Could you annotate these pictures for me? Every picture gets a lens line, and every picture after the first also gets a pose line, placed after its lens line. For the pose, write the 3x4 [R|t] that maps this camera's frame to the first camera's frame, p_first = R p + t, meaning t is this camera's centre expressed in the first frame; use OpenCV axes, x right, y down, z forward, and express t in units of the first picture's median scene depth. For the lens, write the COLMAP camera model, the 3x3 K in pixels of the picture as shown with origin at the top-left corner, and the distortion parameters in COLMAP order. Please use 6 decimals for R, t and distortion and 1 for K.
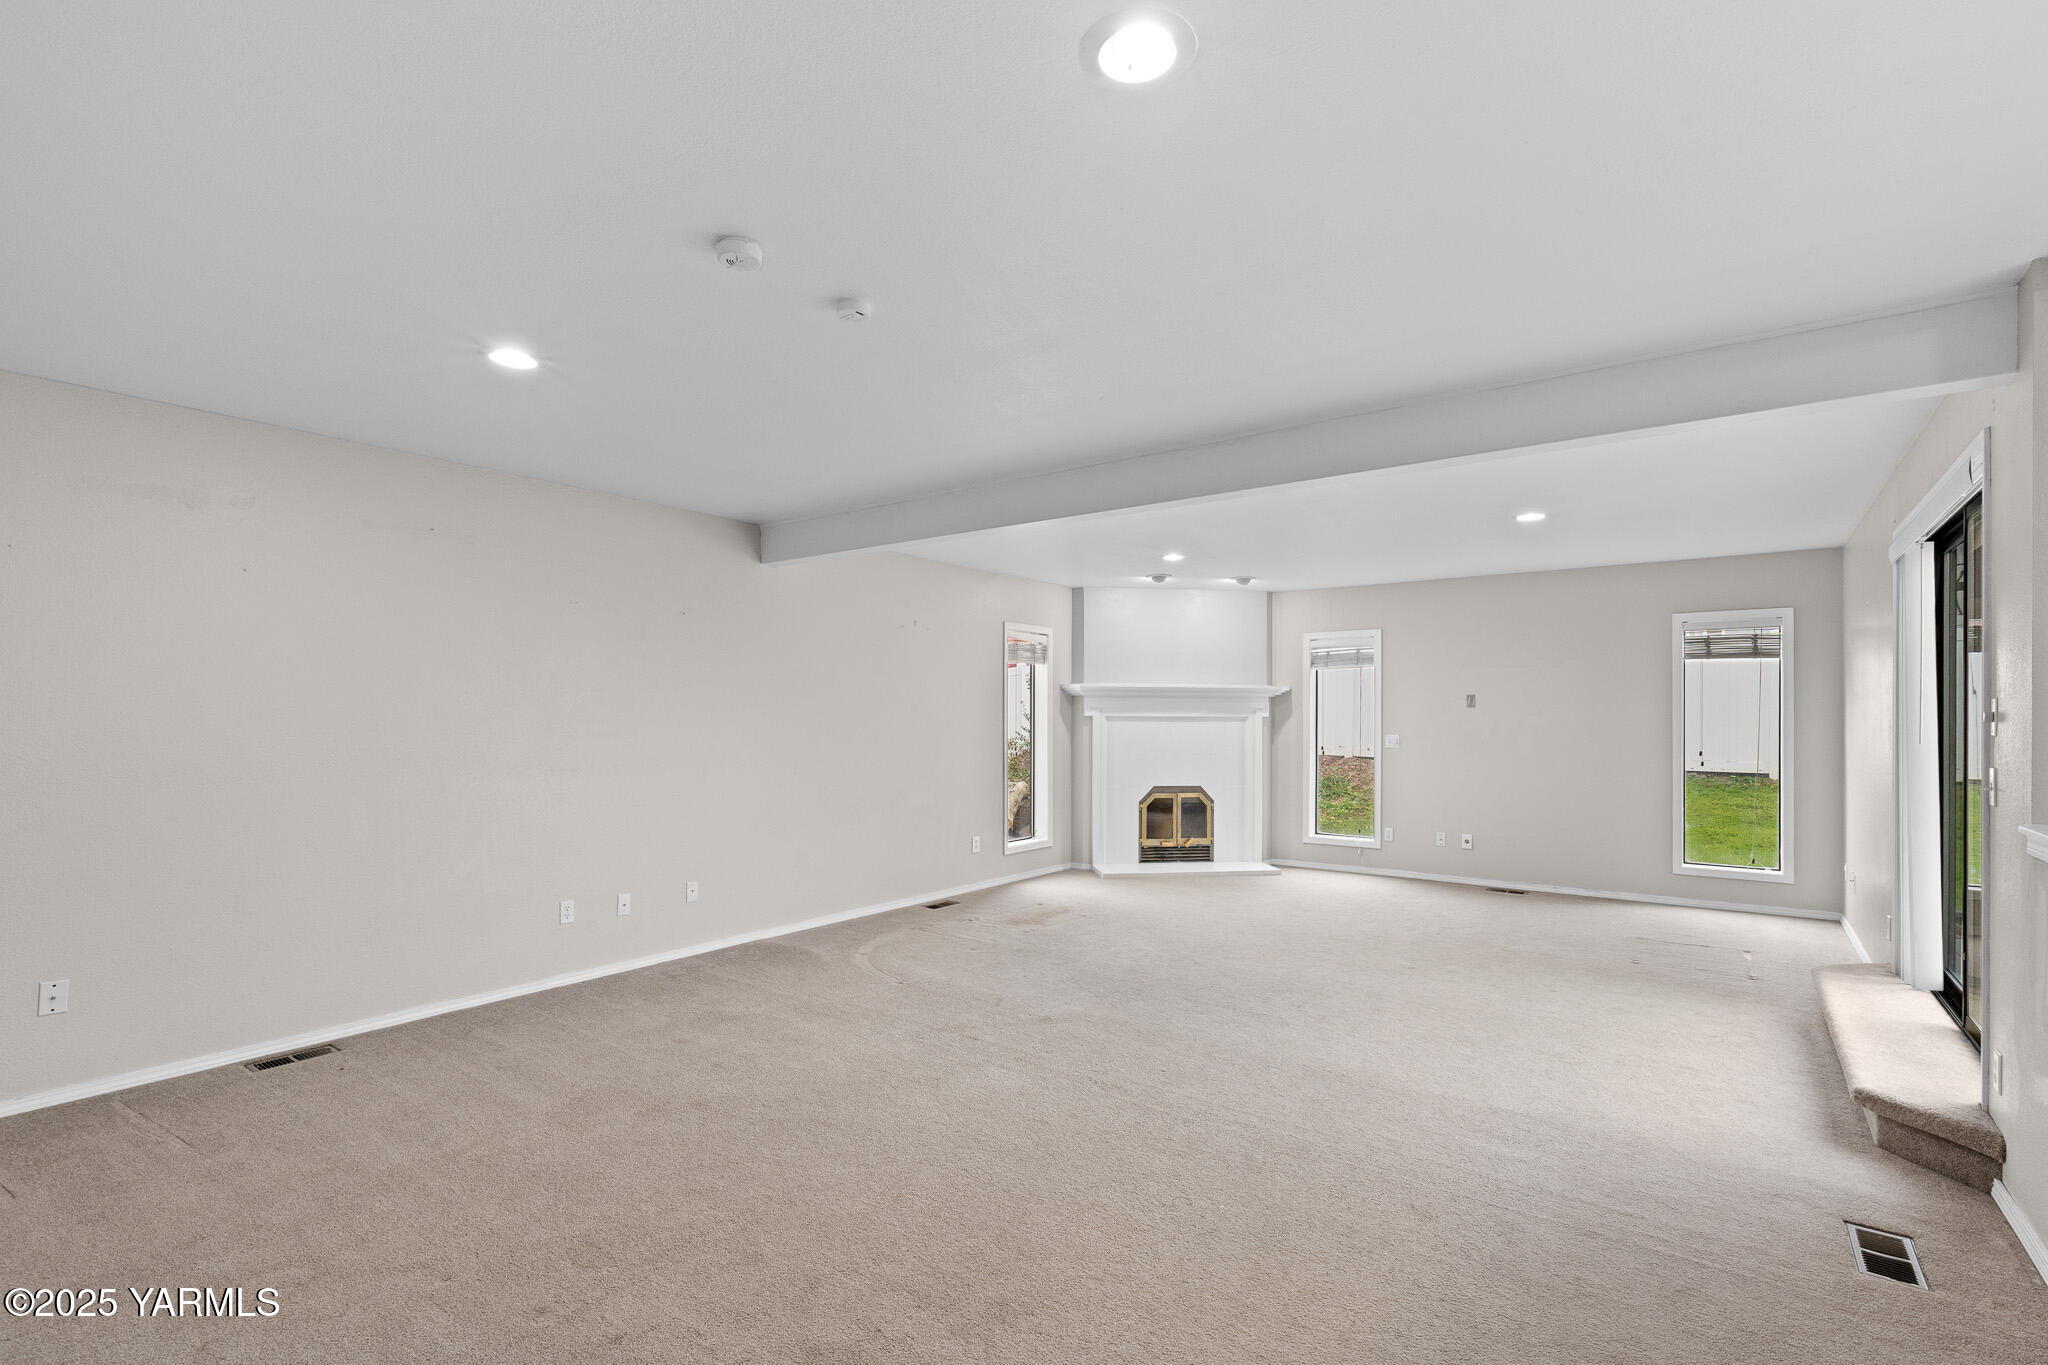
lens RADIAL K [[938.4, 0, 1024.2], [0, 938.4, 722.8], [0, 0, 1]] dist [0.001242, -0.000238]
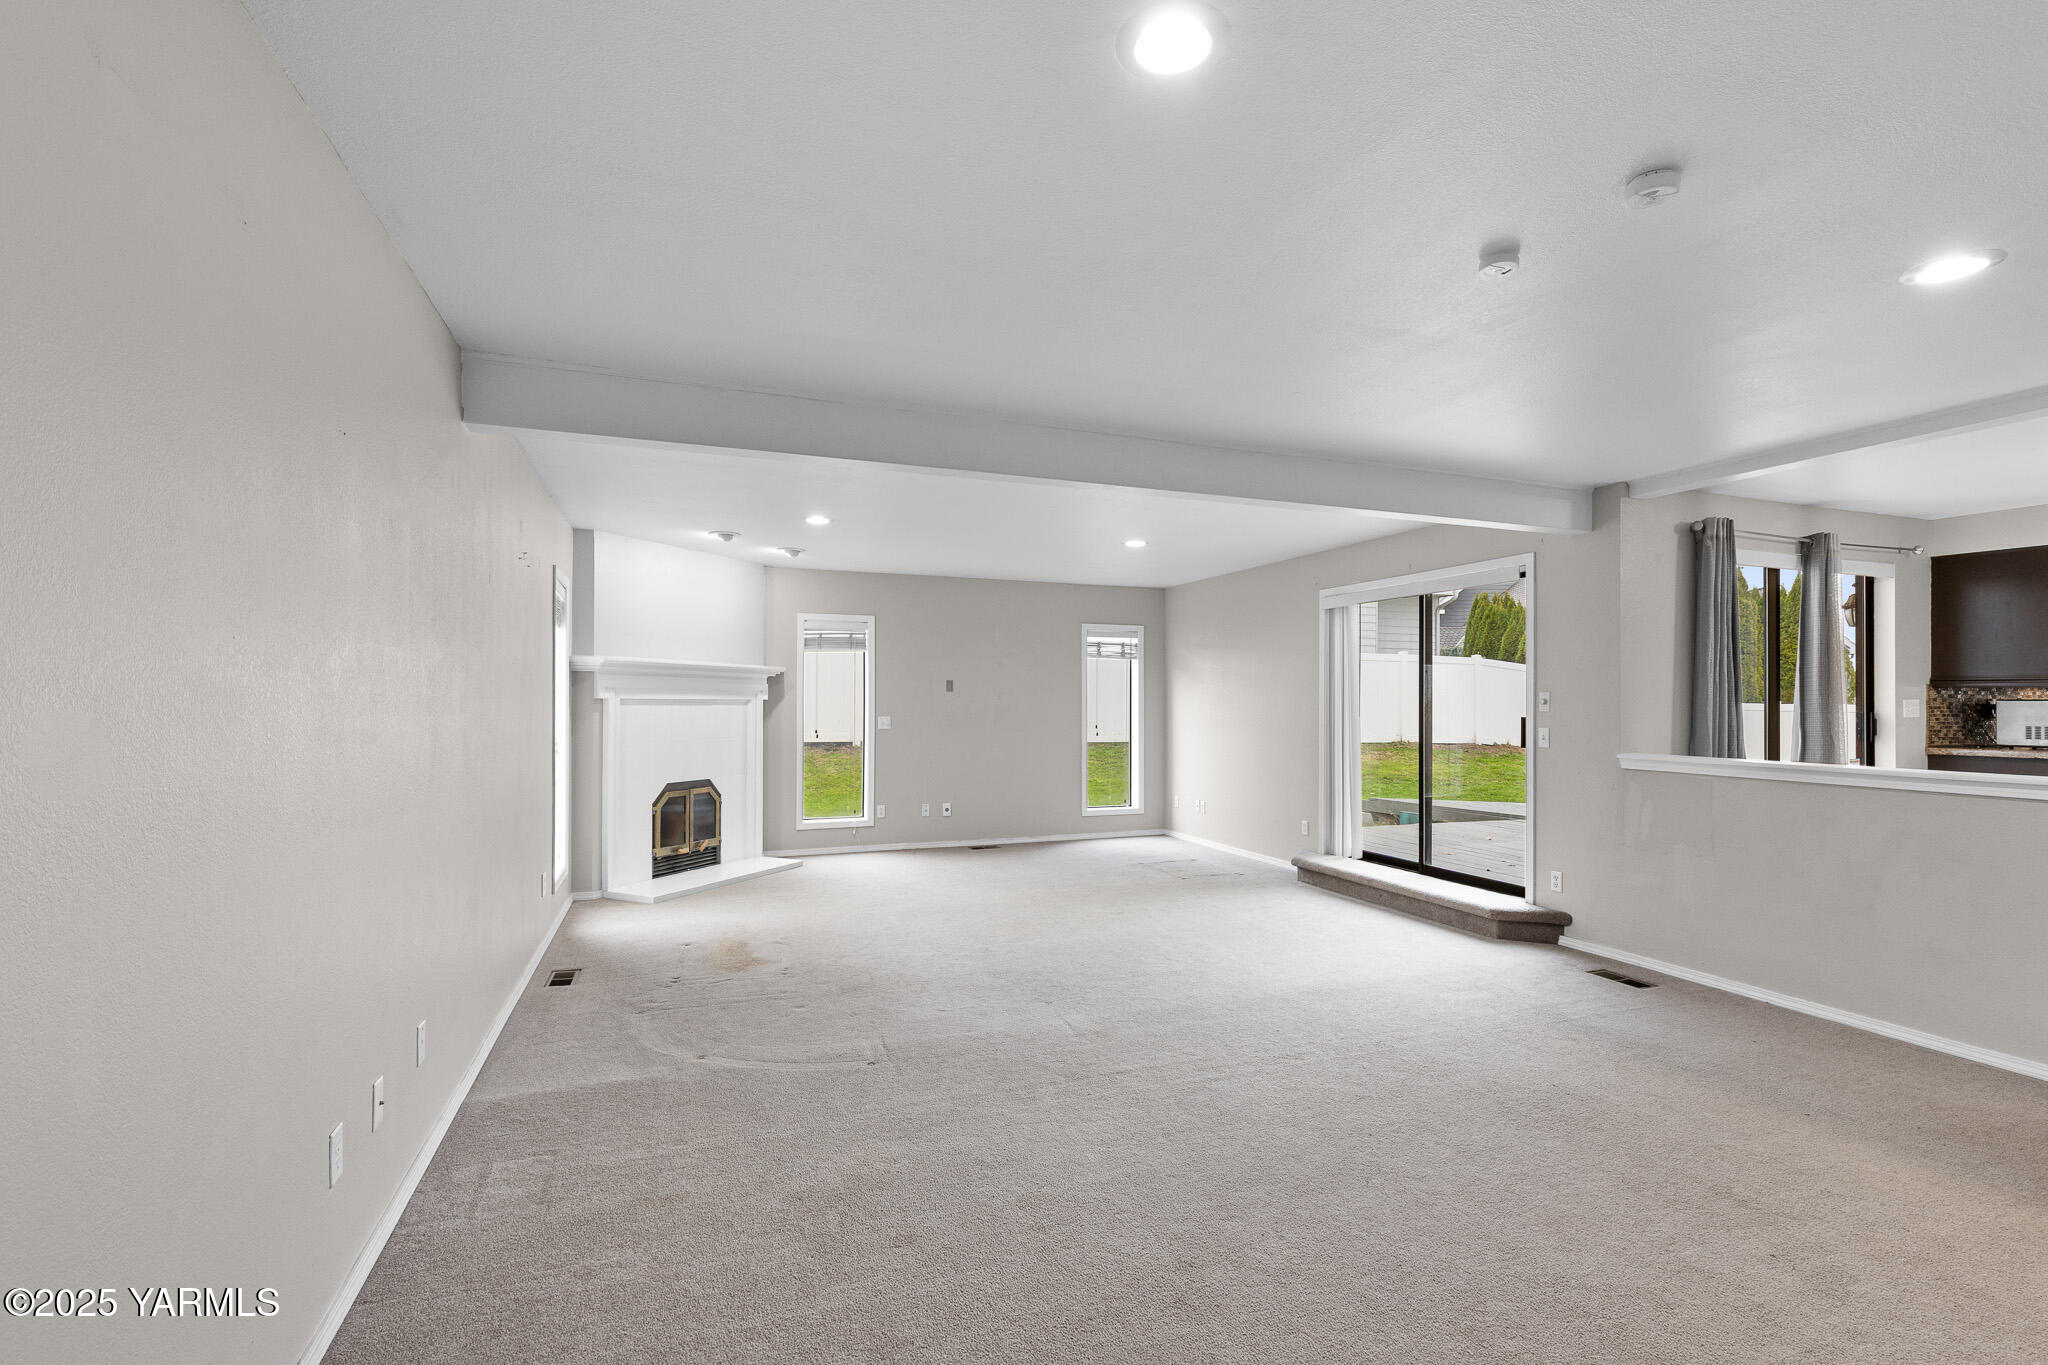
lens RADIAL K [[933.4, 0, 1026.6], [0, 933.4, 703.2], [0, 0, 1]] dist [0.005549, -0.000403]
pose [[0.529636, -0.002499, 0.848221, -0.396605], [0.004163, 0.999991, 0.000346, -0.002168], [-0.848215, 0.003348, 0.529642, 0.294749]]
